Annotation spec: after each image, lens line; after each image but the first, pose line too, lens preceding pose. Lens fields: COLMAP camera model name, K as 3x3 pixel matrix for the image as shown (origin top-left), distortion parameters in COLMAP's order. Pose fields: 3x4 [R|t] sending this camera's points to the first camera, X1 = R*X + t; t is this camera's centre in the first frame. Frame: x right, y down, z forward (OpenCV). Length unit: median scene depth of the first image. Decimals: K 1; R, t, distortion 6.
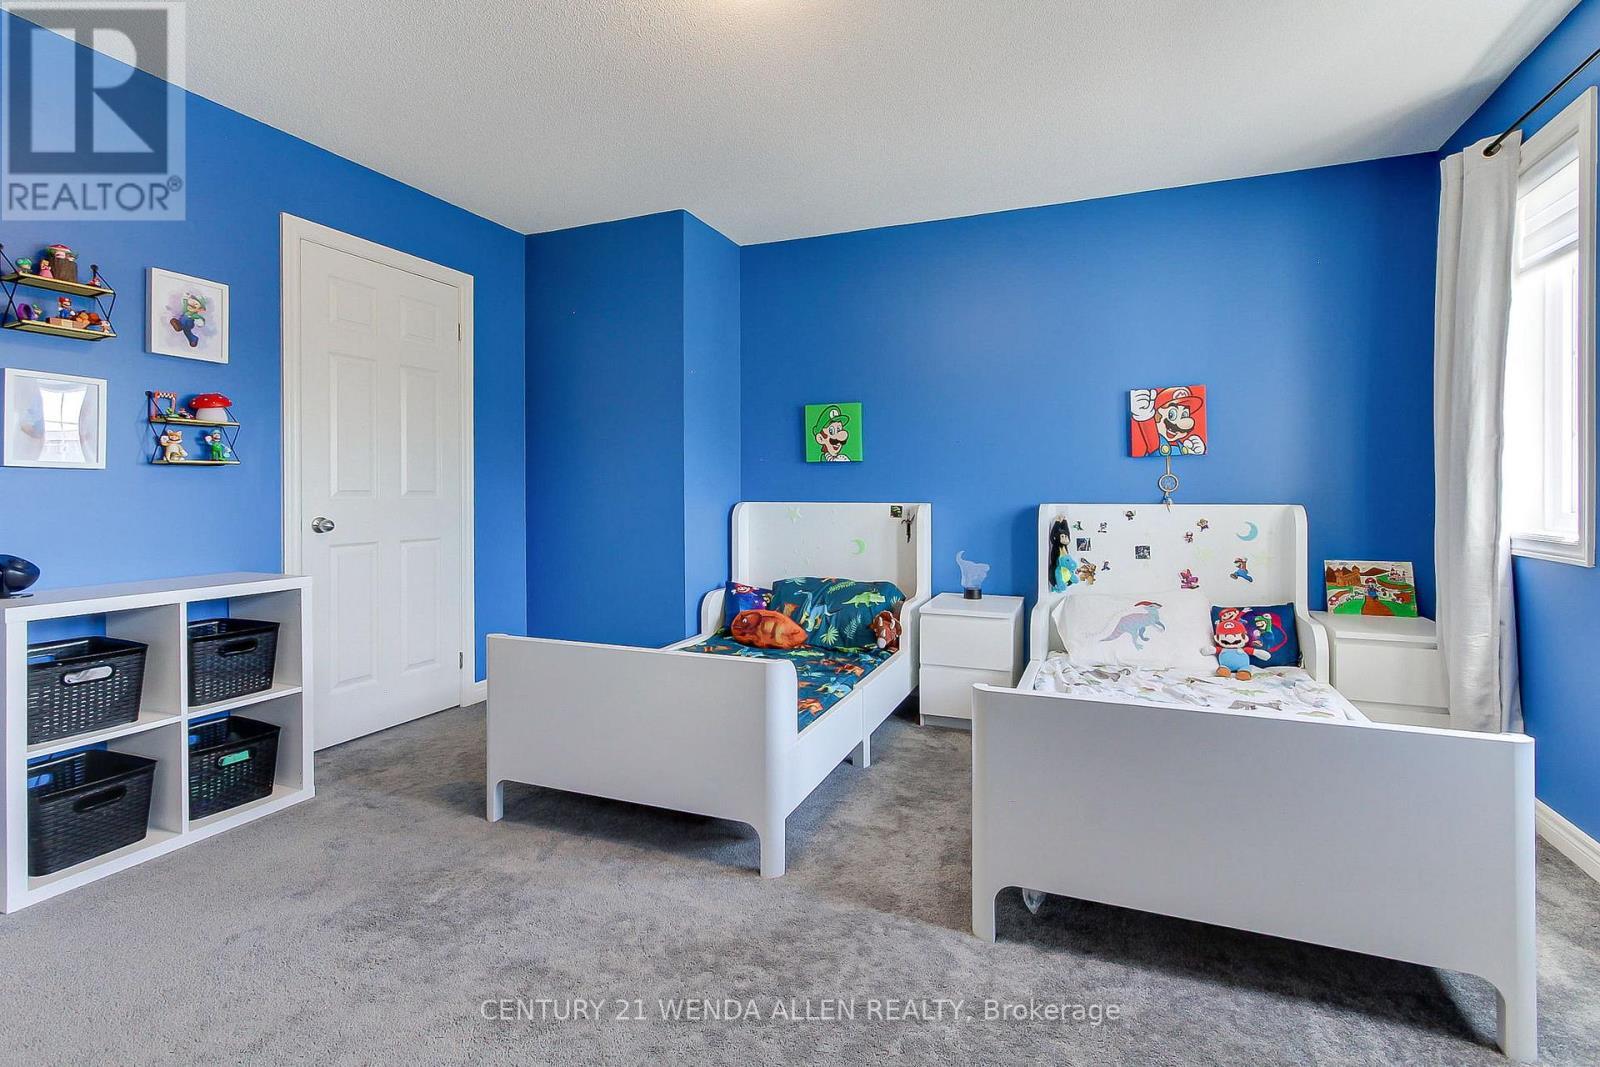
lens RADIAL K [[745.9, 0, 802.8], [0, 745.9, 491.3], [0, 0, 1]] dist [0.000994, 0.000618]
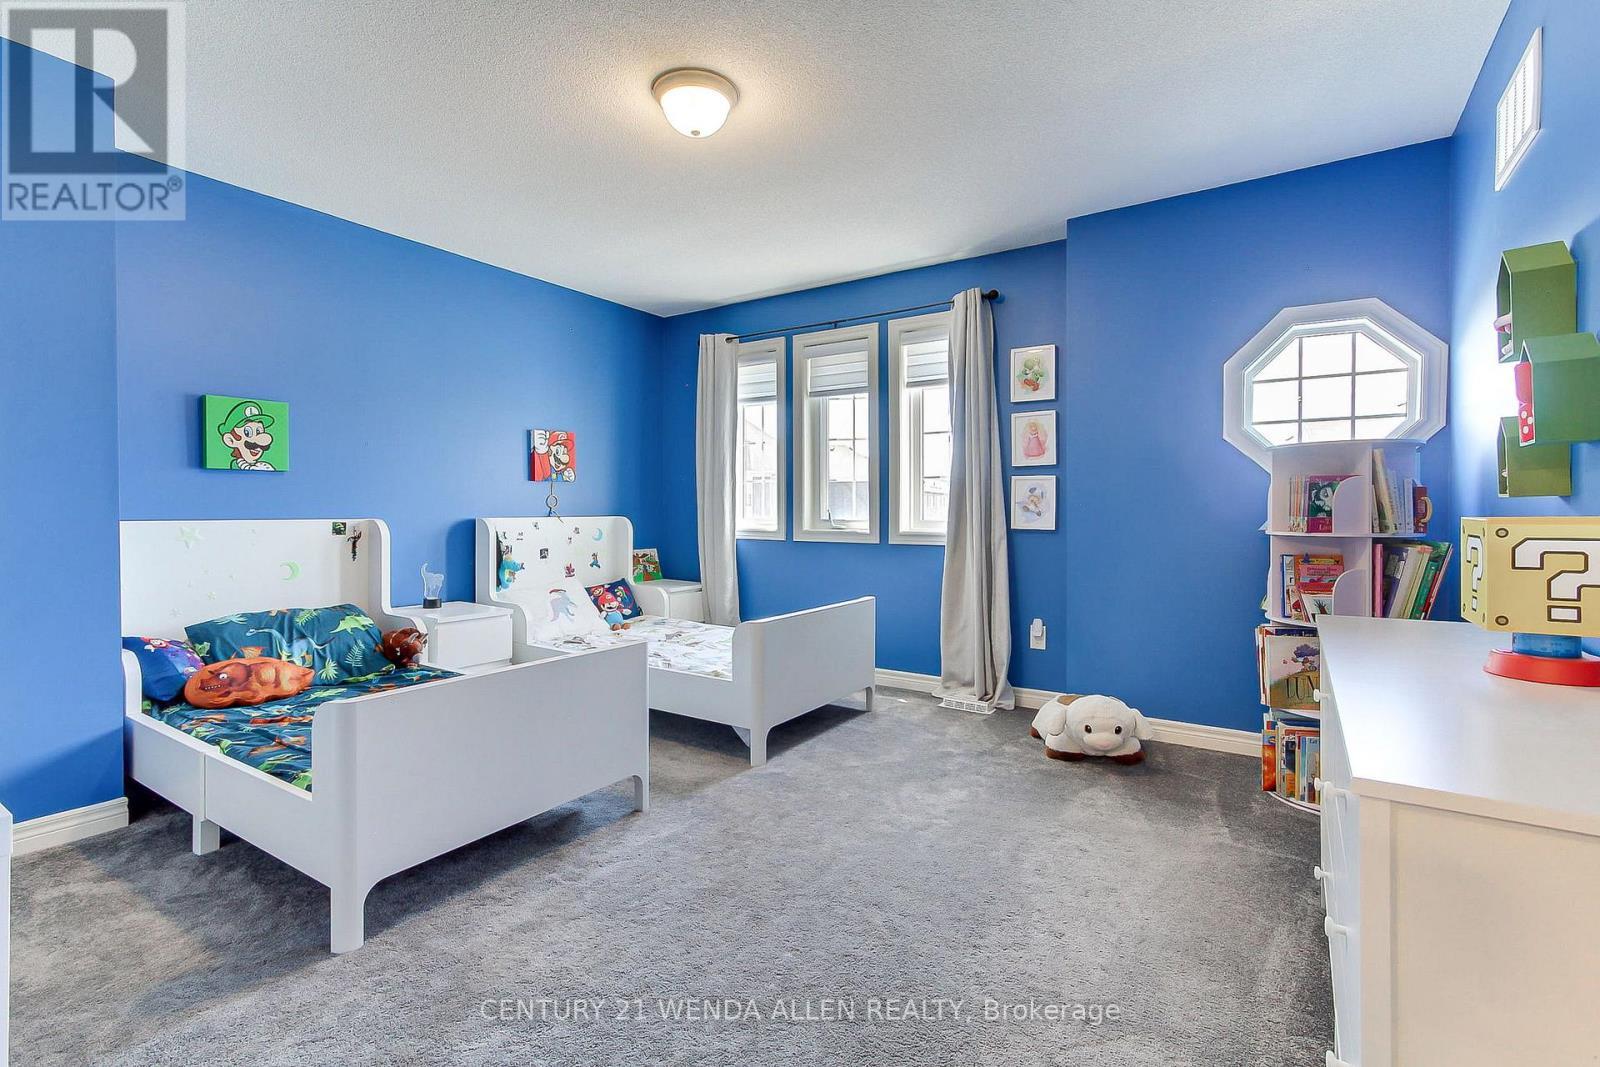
lens RADIAL K [[757.8, 0, 784.8], [0, 757.8, 501.1], [0, 0, 1]] dist [-0.003660, 0.009194]
pose [[0.209938, 0.010140, 0.977662, -0.758027], [-0.003835, 0.999947, -0.009547, 0.000084], [-0.977707, -0.001745, 0.209966, 0.296109]]
